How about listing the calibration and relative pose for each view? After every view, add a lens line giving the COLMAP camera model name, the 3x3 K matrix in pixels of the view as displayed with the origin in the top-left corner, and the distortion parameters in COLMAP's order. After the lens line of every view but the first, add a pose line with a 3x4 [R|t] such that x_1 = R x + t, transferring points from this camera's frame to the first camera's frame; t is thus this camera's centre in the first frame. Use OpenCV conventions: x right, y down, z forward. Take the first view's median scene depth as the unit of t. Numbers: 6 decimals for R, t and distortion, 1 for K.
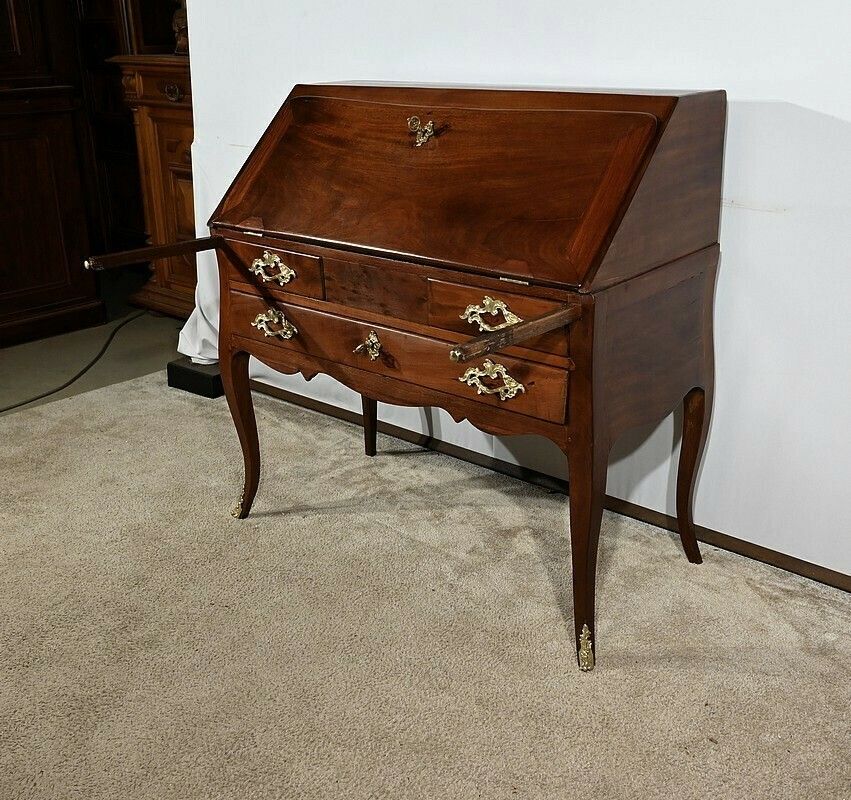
lens RADIAL K [[997.3, 0, 472.9], [0, 997.3, 357.1], [0, 0, 1]] dist [0.008701, 0.000000]
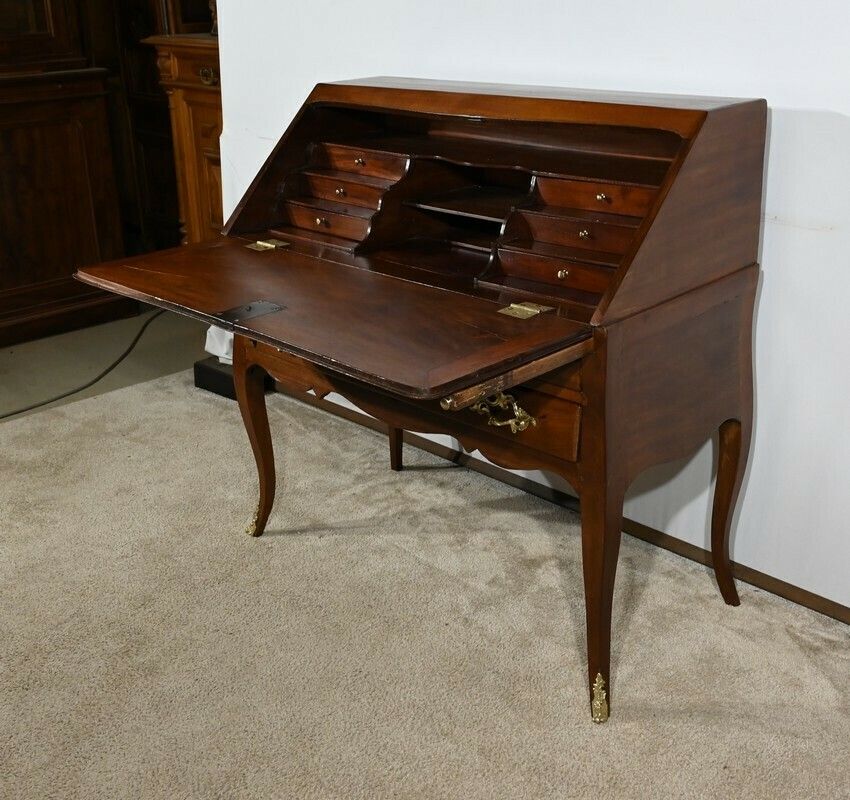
lens RADIAL K [[1080.1, 0, 457.4], [0, 1080.1, 345.3], [0, 0, 1]] dist [0.006065, 0.000000]
pose [[0.996093, 0.018441, -0.086363, 0.056339], [-0.017511, 0.999780, 0.011507, -0.044297], [0.086556, -0.009950, 0.996197, -0.016038]]
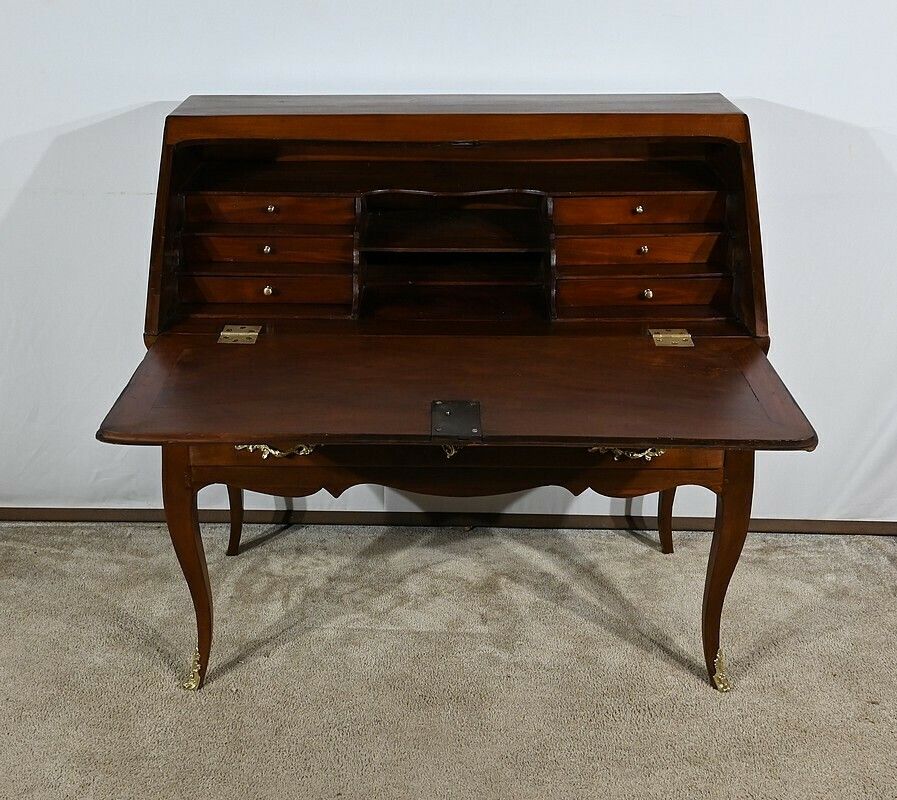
lens RADIAL K [[1128.1, 0, 429.2], [0, 1128.1, 424.1], [0, 0, 1]] dist [0.009664, 0.000000]
pose [[0.787974, -0.262077, 0.557147, -0.632474], [0.187314, 0.964034, 0.188554, -0.201982], [-0.586524, -0.044215, 0.808724, 0.233182]]
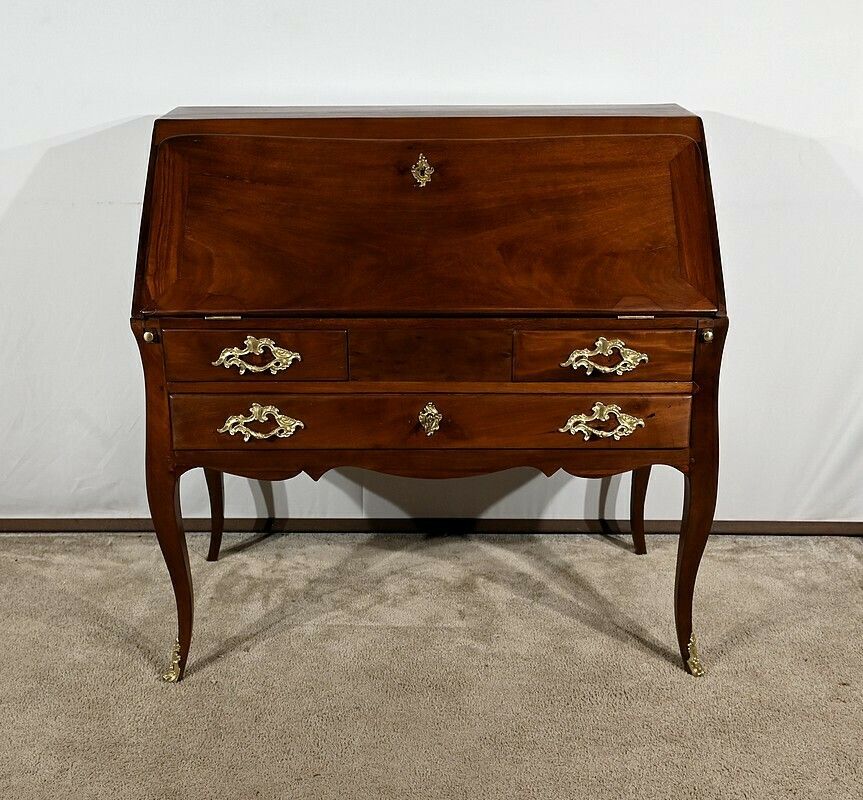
lens RADIAL K [[1124.3, 0, 434.7], [0, 1124.3, 391.7], [0, 0, 1]] dist [0.013011, 0.000000]
pose [[0.772377, -0.213120, 0.598342, -0.667845], [0.191964, 0.976300, 0.099944, -0.129729], [-0.605461, 0.037666, 0.794983, 0.205838]]
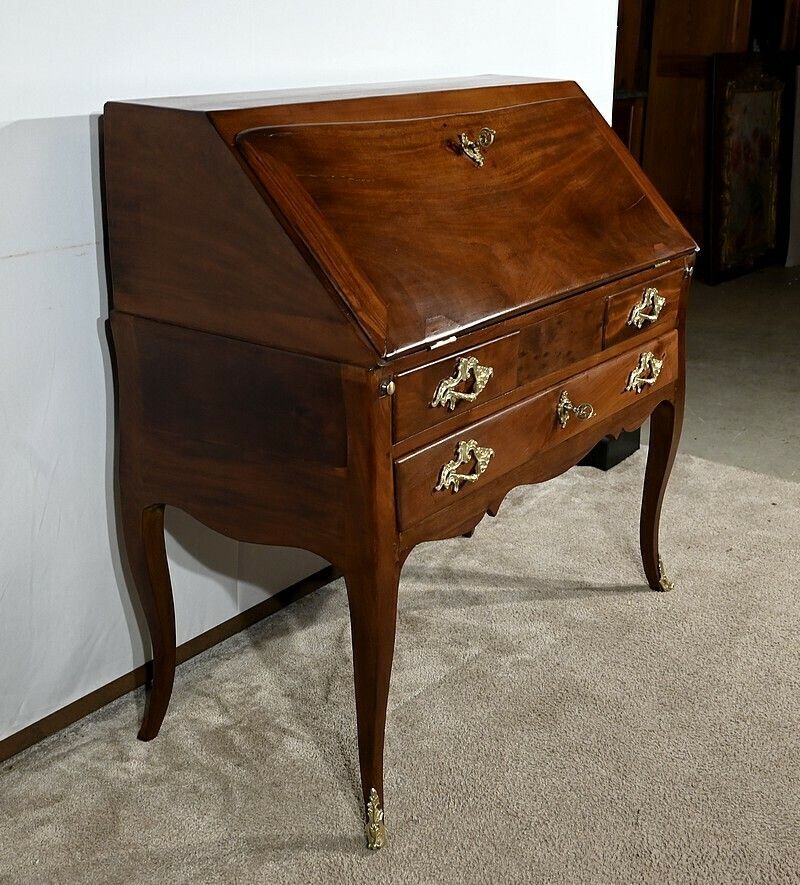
lens RADIAL K [[1206.3, 0, 418.5], [0, 1206.3, 426.4], [0, 0, 1]] dist [0.043871, 0.000000]
pose [[-0.064428, -0.317076, 0.946209, -1.004748], [0.298504, 0.898642, 0.321461, -0.342108], [-0.952231, 0.303159, 0.036750, 1.056047]]
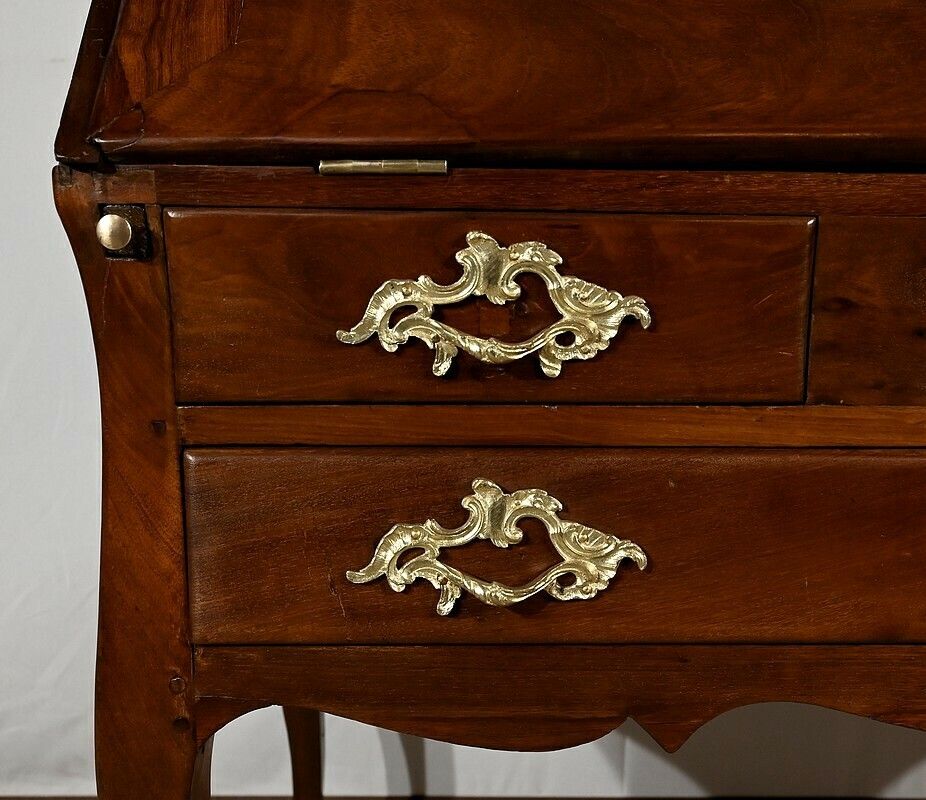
lens RADIAL K [[1169.1, 0, 522.4], [0, 1169.1, 406.3], [0, 0, 1]] dist [0.003784, 0.000000]
pose [[0.765085, -0.120894, 0.632479, -0.385856], [0.188824, 0.981160, -0.040871, -0.057685], [-0.615622, 0.150697, 0.773498, 0.830750]]
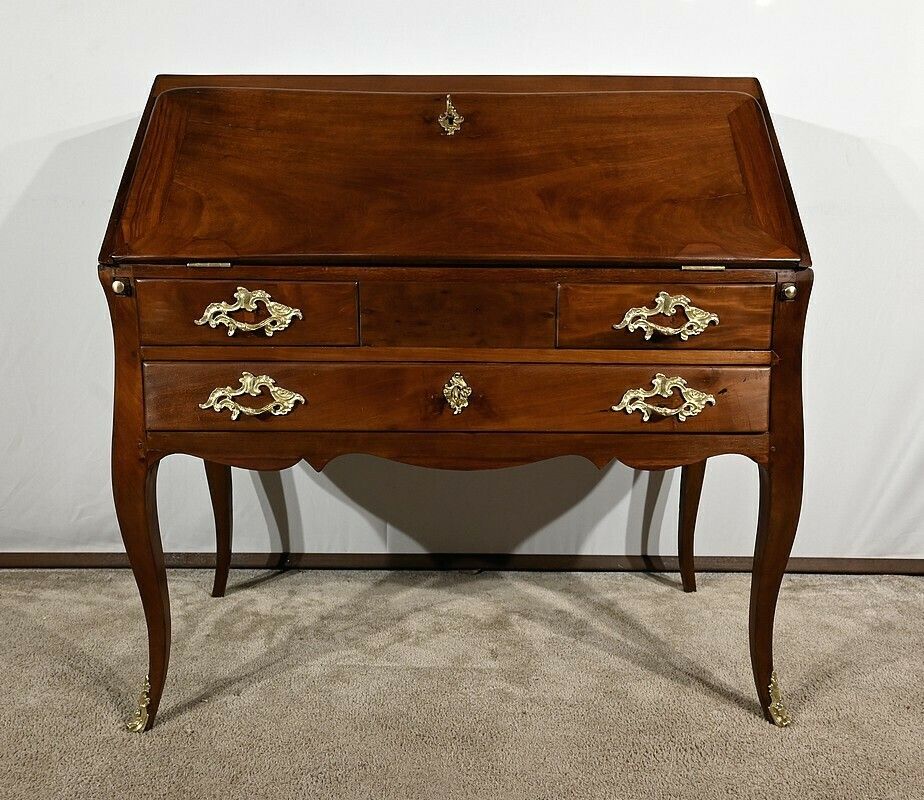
lens RADIAL K [[872.2, 0, 475.3], [0, 872.2, 365.6], [0, 0, 1]] dist [0.005854, 0.000000]
pose [[0.768939, -0.102243, 0.631094, -0.478249], [0.186993, 0.979929, -0.069078, 0.014787], [-0.611365, 0.171127, 0.772624, 0.485379]]
